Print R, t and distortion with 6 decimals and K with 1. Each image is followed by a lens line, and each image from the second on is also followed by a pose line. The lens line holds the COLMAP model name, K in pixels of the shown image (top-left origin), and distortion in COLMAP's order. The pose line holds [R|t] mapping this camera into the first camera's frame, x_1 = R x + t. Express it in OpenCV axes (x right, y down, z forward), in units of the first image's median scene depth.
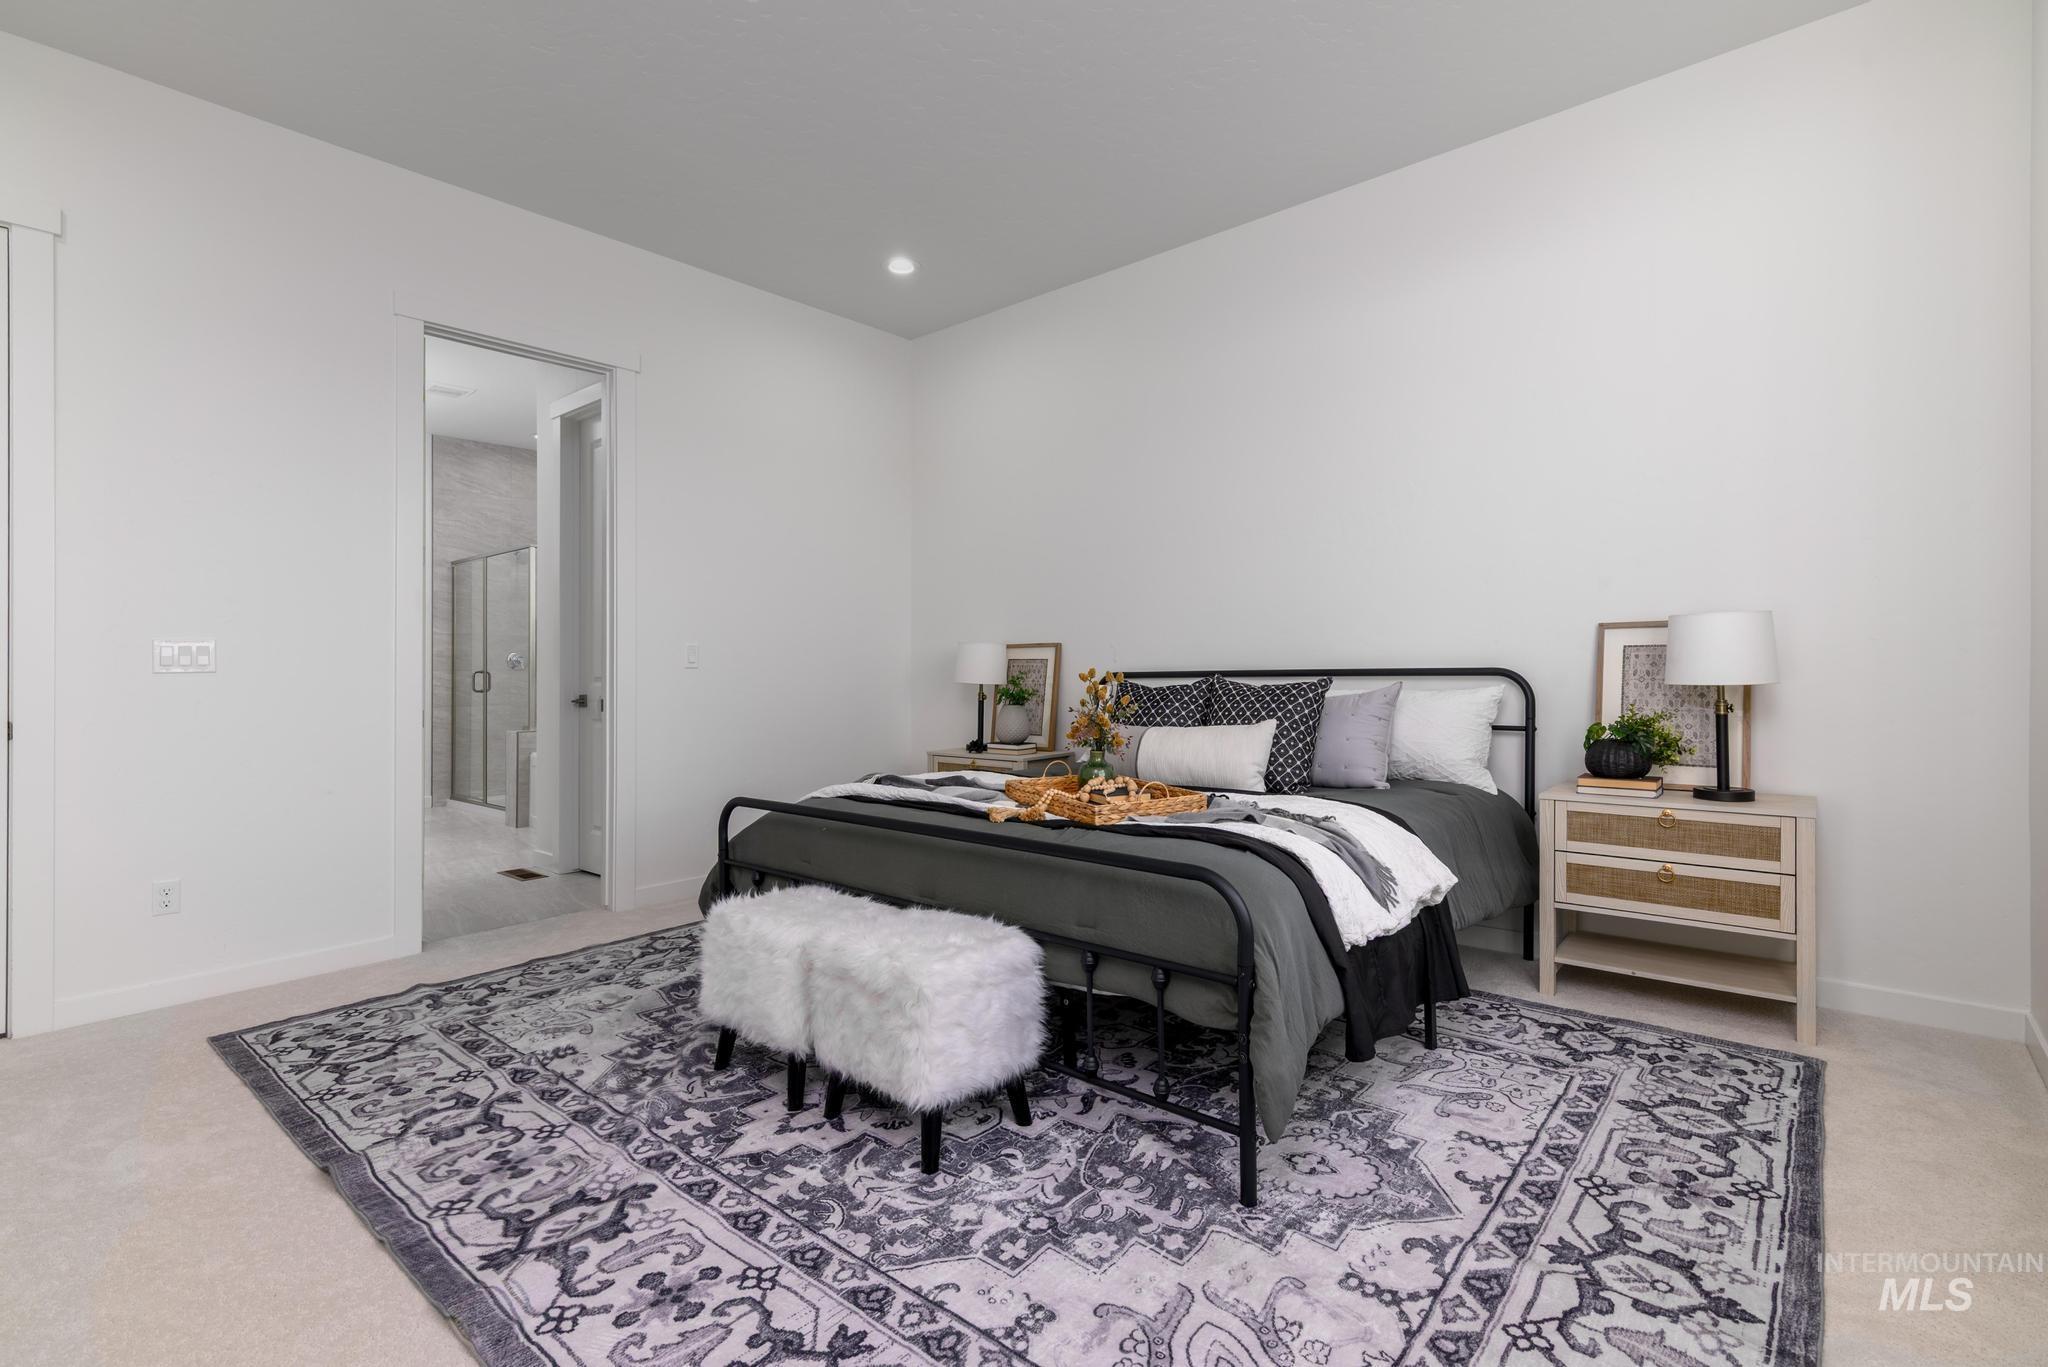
lens RADIAL K [[942.7, 0, 996.8], [0, 942.7, 687.2], [0, 0, 1]] dist [0.002506, 0.000329]
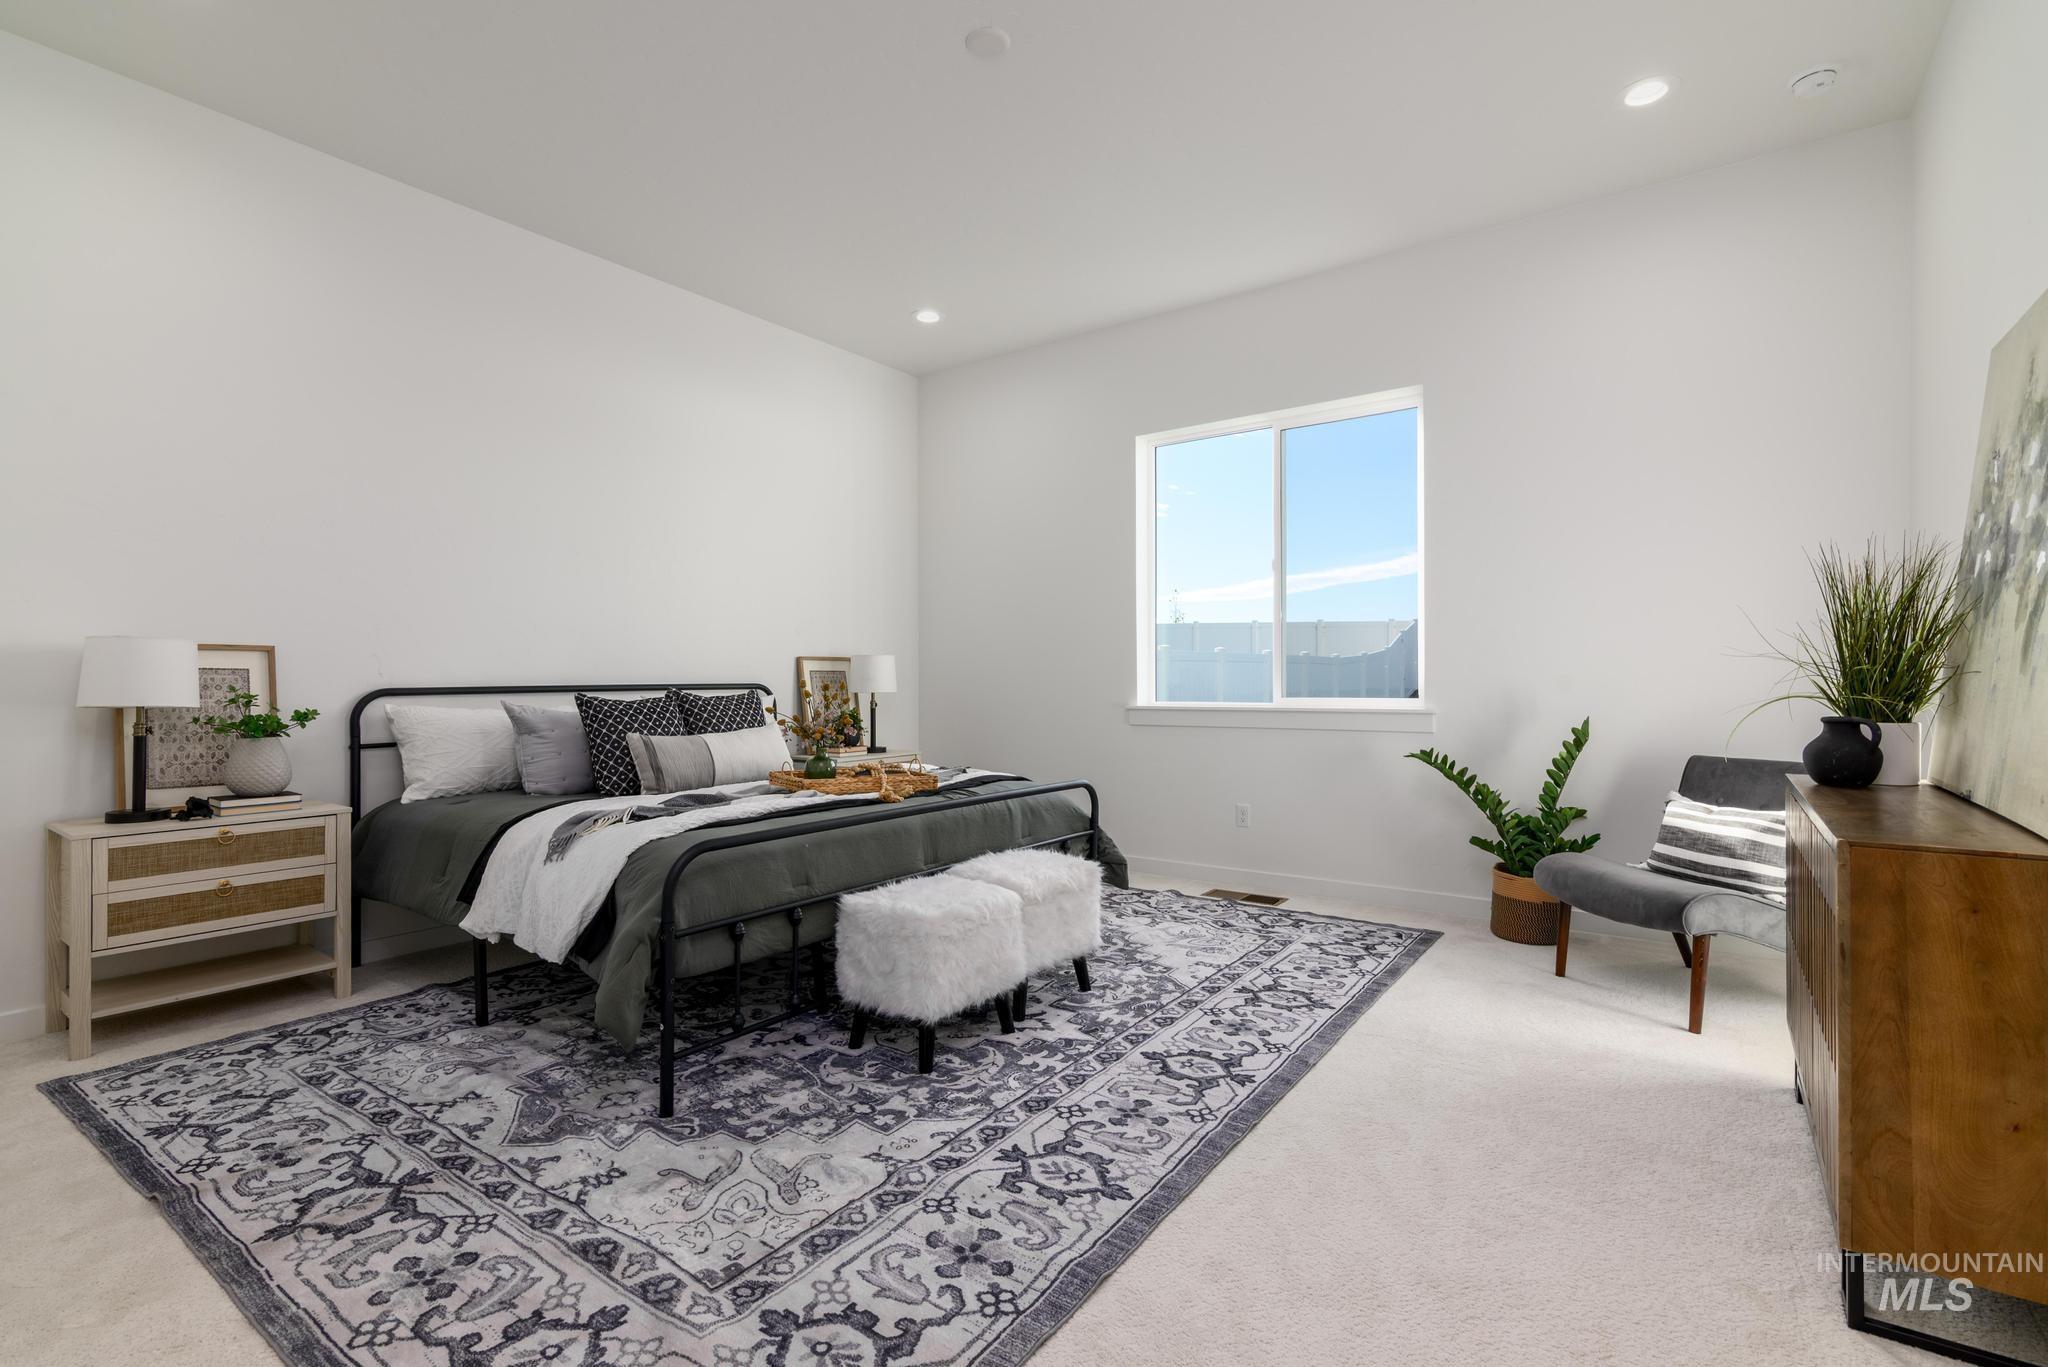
lens RADIAL K [[942.7, 0, 996.8], [0, 942.7, 687.2], [0, 0, 1]] dist [0.002506, 0.000329]
pose [[-0.080068, -0.001217, 0.996789, -1.601476], [0.016108, 0.999867, 0.002514, -0.018866], [-0.996659, 0.016257, -0.080038, 1.209029]]
